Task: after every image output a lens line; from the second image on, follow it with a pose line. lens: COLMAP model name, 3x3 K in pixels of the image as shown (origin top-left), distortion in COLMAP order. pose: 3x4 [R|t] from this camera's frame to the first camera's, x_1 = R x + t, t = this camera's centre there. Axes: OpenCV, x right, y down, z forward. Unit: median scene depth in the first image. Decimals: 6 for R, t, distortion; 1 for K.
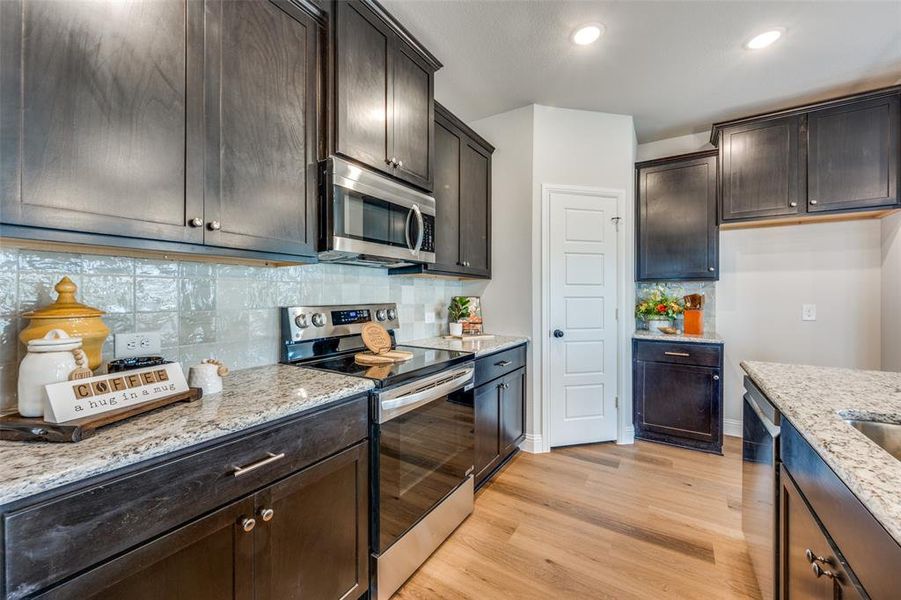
lens RADIAL K [[350.7, 0, 450.5], [0, 350.7, 300.0], [0, 0, 1]] dist [0.001616, 0.000183]
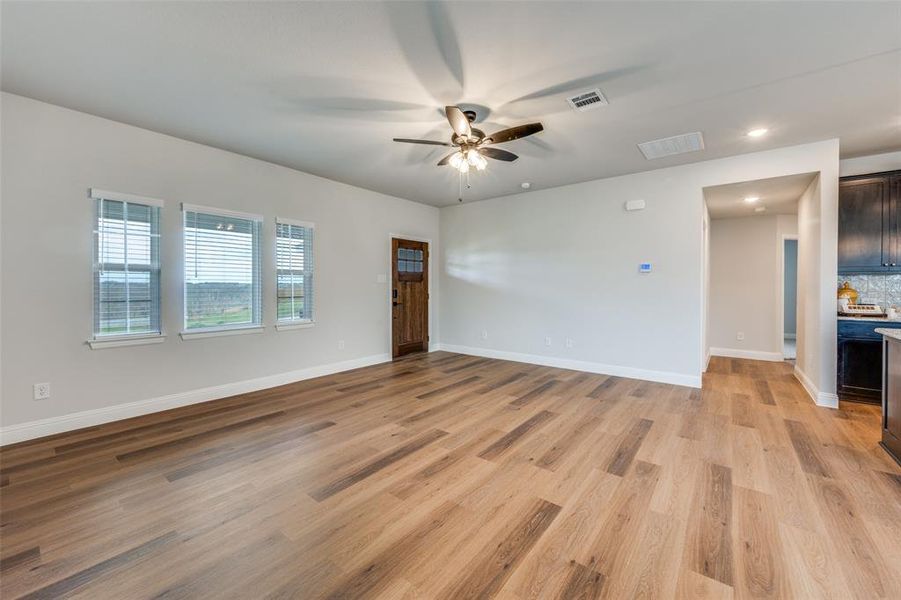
lens RADIAL K [[355.1, 0, 455.6], [0, 355.1, 289.6], [0, 0, 1]] dist [0.003264, 0.000436]
pose [[-0.082355, 0.014184, -0.996502, 1.227904], [-0.018729, 0.999700, 0.015777, 0.015887], [0.996427, 0.019963, -0.082065, -1.148405]]
